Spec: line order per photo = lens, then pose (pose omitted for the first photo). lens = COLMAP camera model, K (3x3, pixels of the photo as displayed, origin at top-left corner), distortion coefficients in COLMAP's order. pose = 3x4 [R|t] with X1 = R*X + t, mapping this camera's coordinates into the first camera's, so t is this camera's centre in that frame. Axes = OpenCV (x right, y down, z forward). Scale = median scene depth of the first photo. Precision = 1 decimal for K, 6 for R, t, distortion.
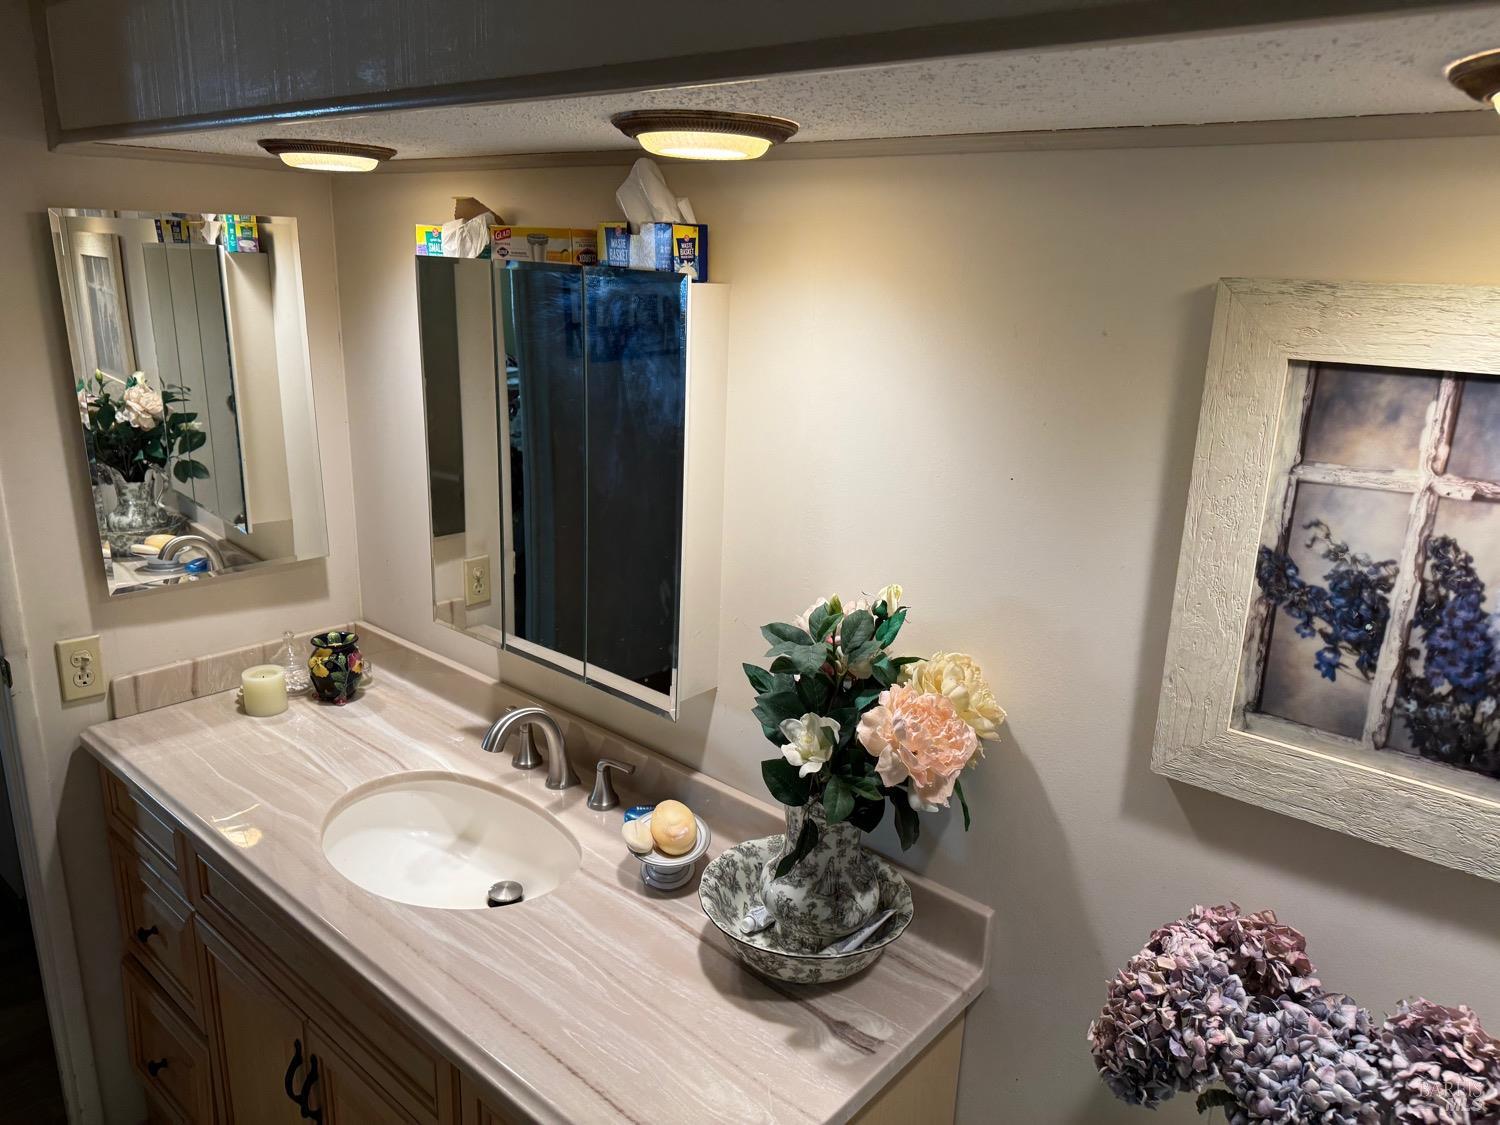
lens RADIAL K [[1058.7, 0, 744.0], [0, 1058.7, 568.4], [0, 0, 1]] dist [0.073464, -0.105547]
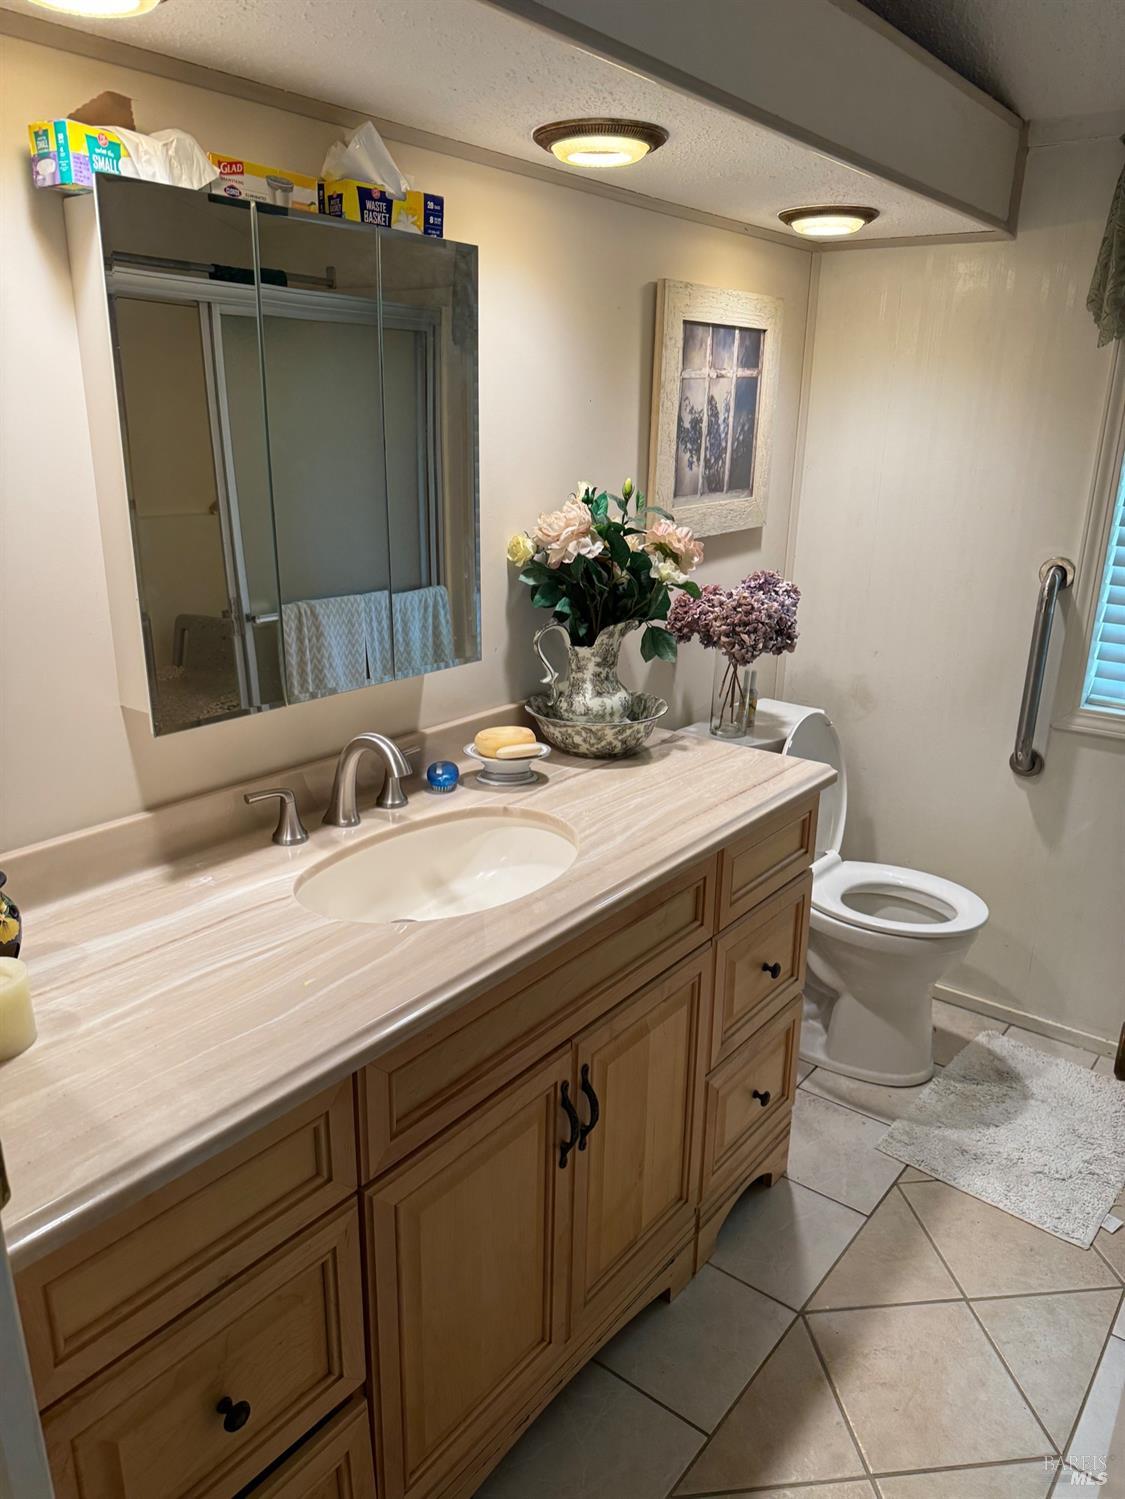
lens RADIAL K [[1081.8, 0, 562.5], [0, 1081.8, 749.5], [0, 0, 1]] dist [0.147552, -0.150780]
pose [[-0.057921, -0.338988, 0.939006, -1.230235], [0.257281, 0.903745, 0.342128, -0.152357], [-0.964599, 0.261405, 0.034869, 0.897863]]
